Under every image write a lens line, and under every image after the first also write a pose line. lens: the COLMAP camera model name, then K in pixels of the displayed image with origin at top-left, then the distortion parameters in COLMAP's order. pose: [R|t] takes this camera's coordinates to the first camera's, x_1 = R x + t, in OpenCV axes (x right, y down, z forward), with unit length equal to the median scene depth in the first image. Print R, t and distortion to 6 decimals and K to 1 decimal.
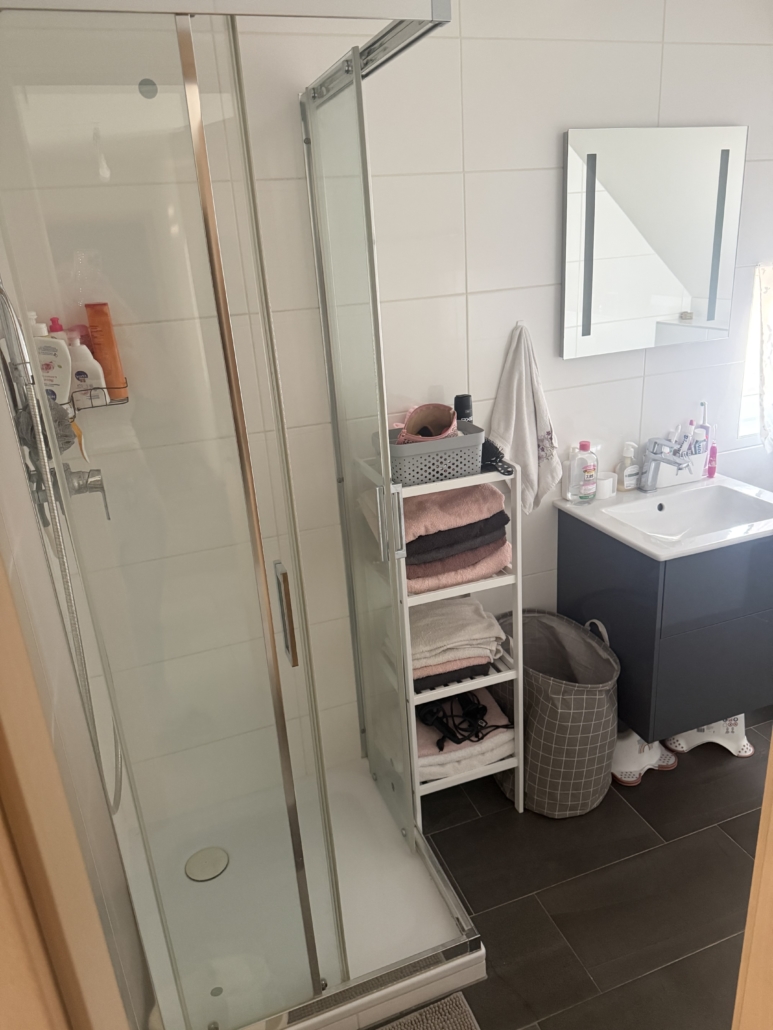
lens RADIAL K [[716.5, 0, 386.5], [0, 716.5, 515.0], [0, 0, 1]] dist [0.077694, -0.121321]
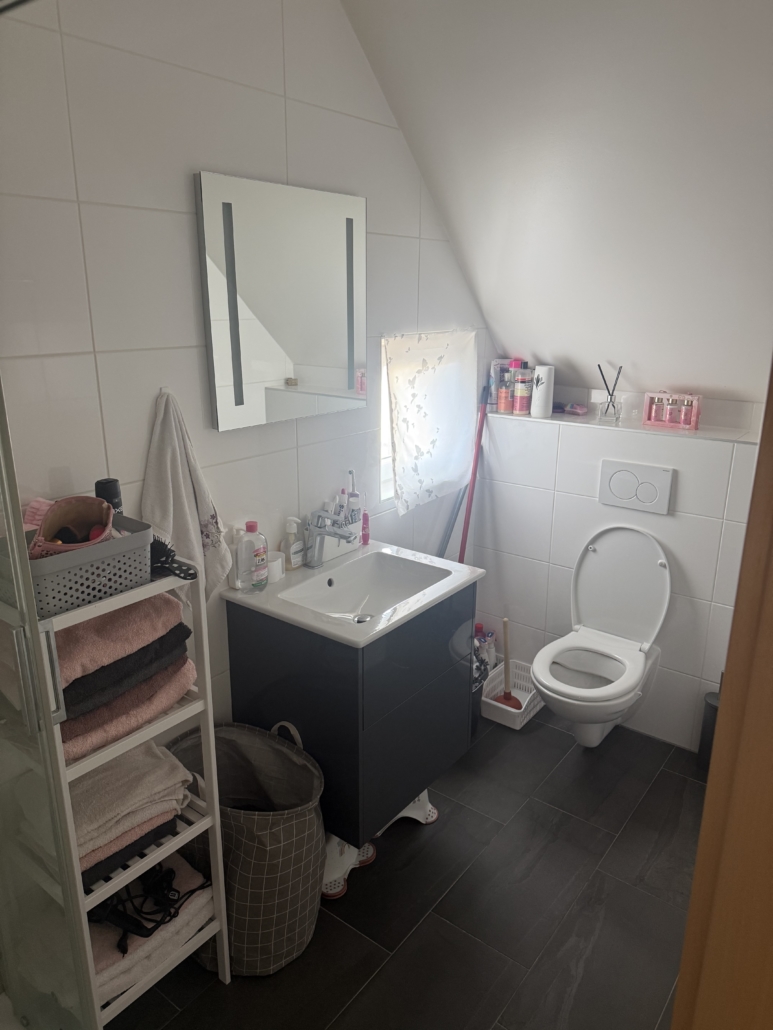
lens RADIAL K [[716.5, 0, 386.5], [0, 716.5, 515.0], [0, 0, 1]] dist [0.077694, -0.121321]
pose [[0.845014, -0.086382, 0.527721, -0.050430], [0.128667, 0.990717, -0.043859, -0.053453], [-0.519033, 0.104962, 0.848285, 0.177102]]
